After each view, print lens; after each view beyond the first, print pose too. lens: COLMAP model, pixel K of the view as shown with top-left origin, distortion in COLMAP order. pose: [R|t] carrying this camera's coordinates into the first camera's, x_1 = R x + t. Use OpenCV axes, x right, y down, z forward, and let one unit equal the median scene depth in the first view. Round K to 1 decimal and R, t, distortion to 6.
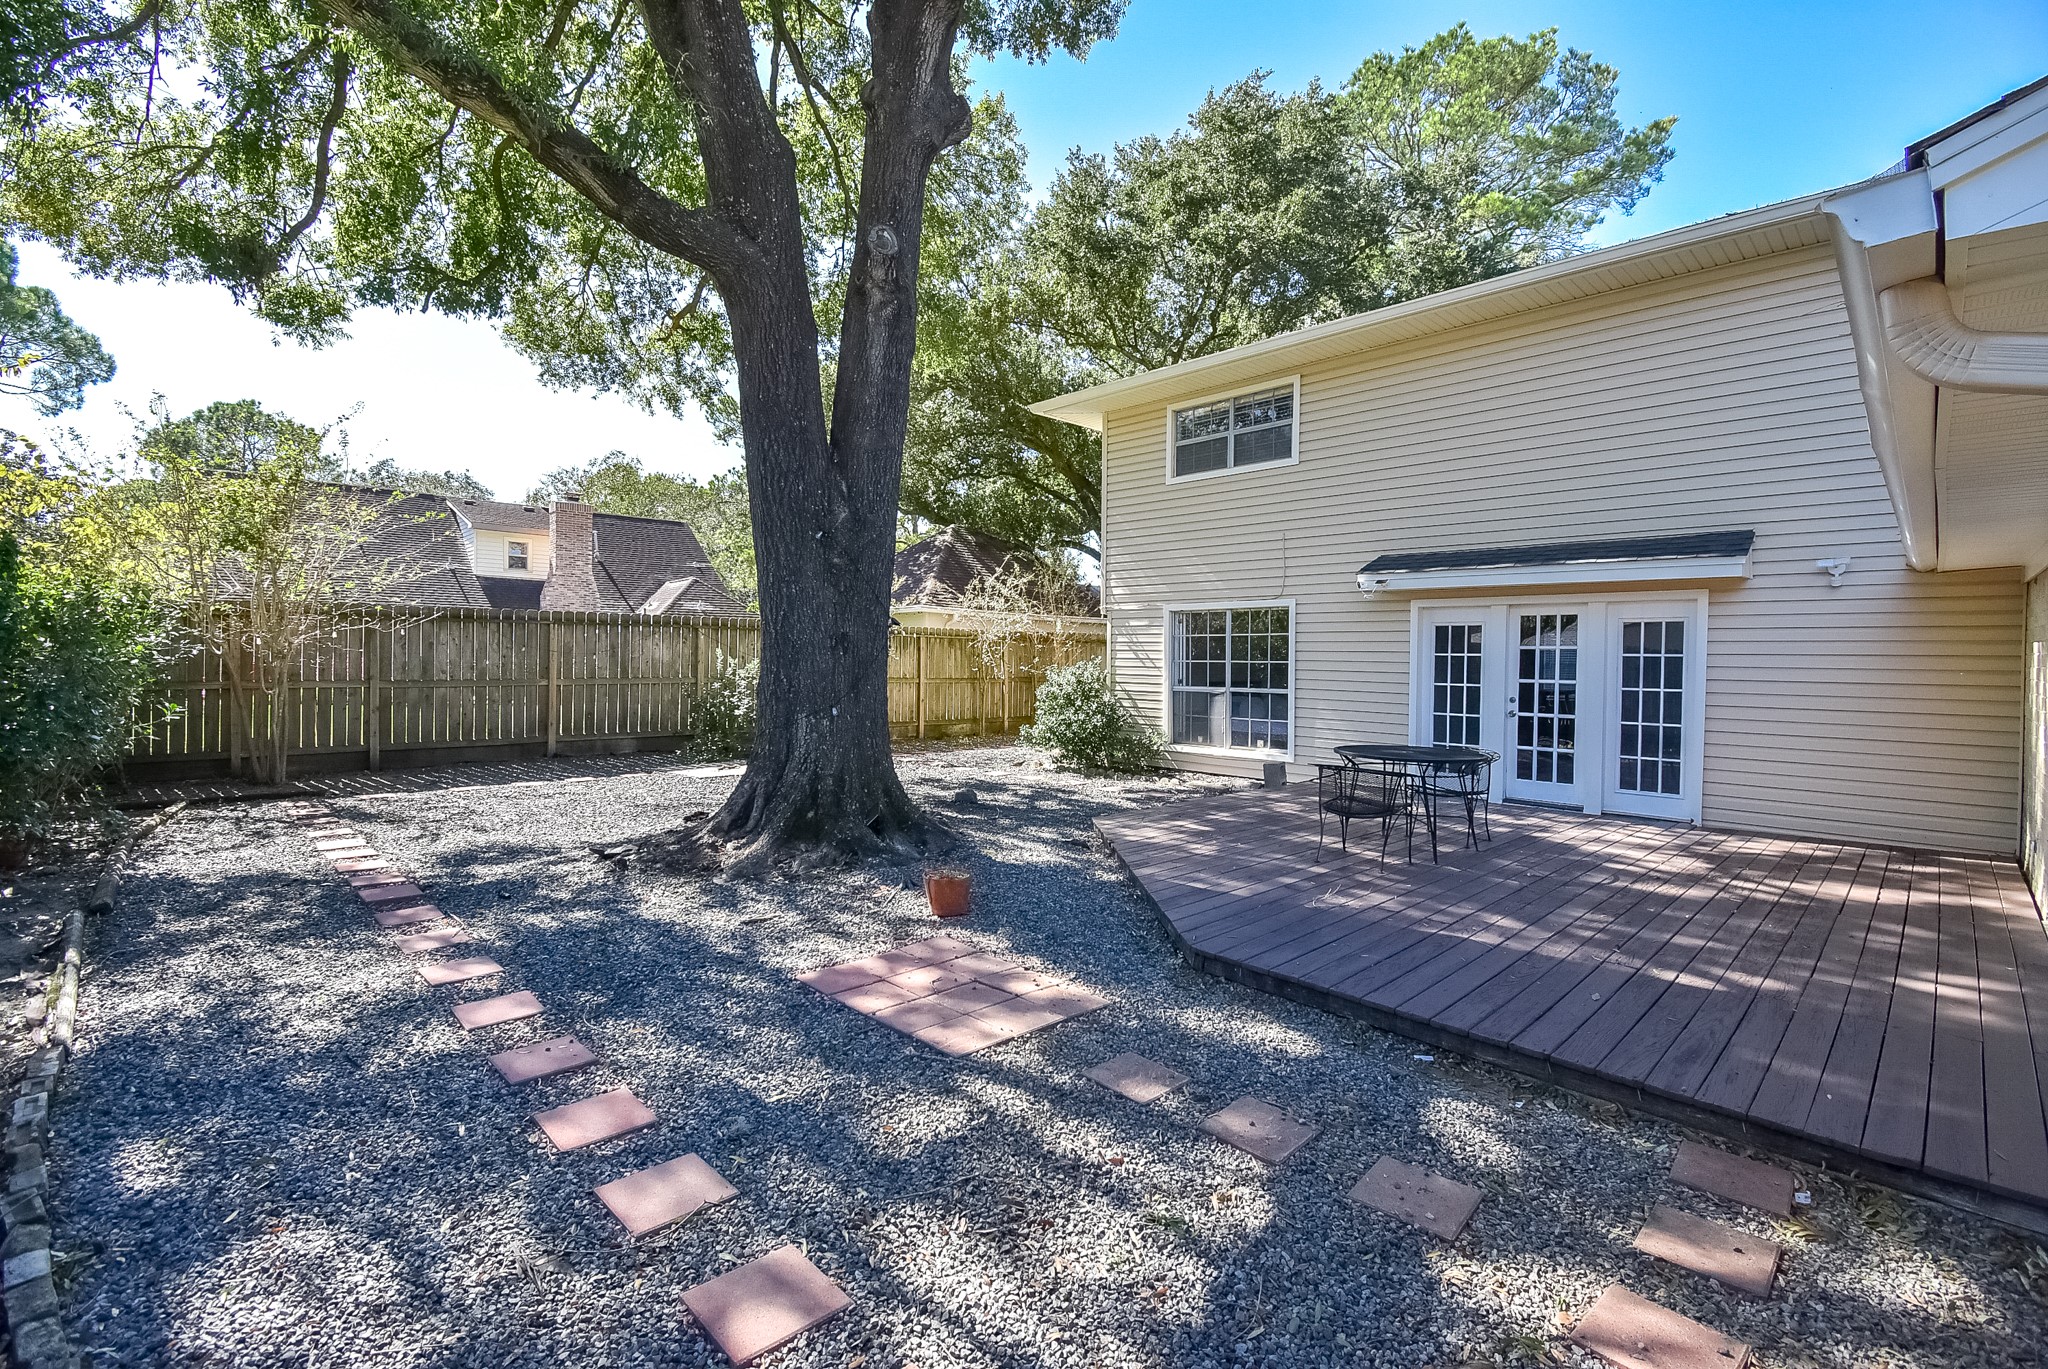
lens RADIAL K [[913.1, 0, 1033.9], [0, 913.1, 672.5], [0, 0, 1]] dist [-0.002655, -0.001896]
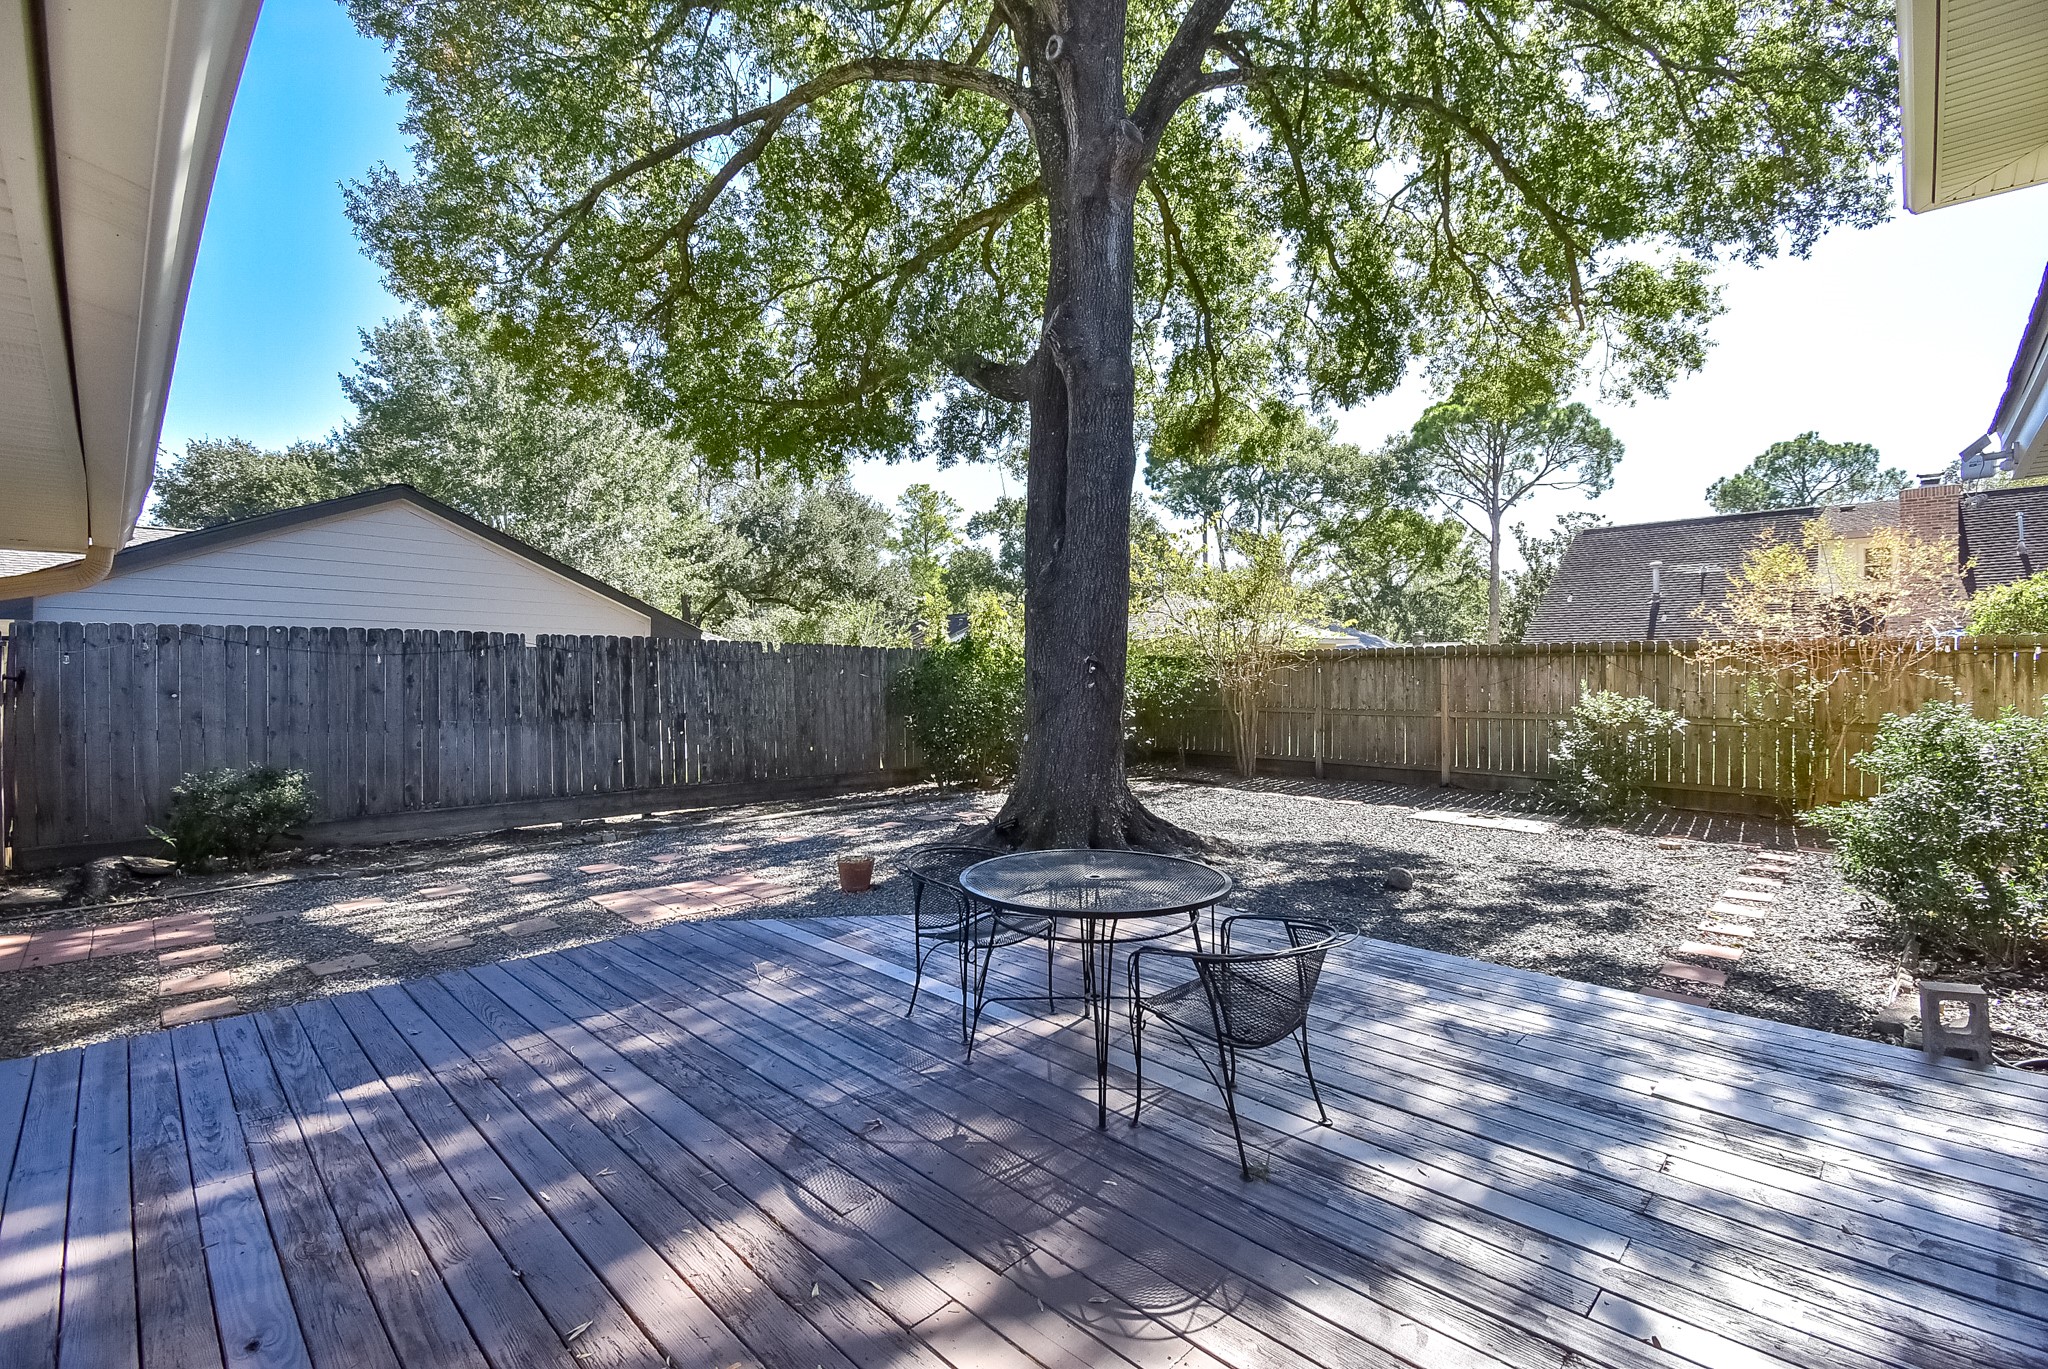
lens RADIAL K [[913.1, 0, 1030.4], [0, 913.1, 680.2], [0, 0, 1]] dist [-0.002655, -0.001896]
pose [[0.015901, -0.005246, -0.999860, 1.585102], [-0.019483, 0.999795, -0.005555, -0.044150], [0.999684, 0.019568, 0.015795, 1.602802]]
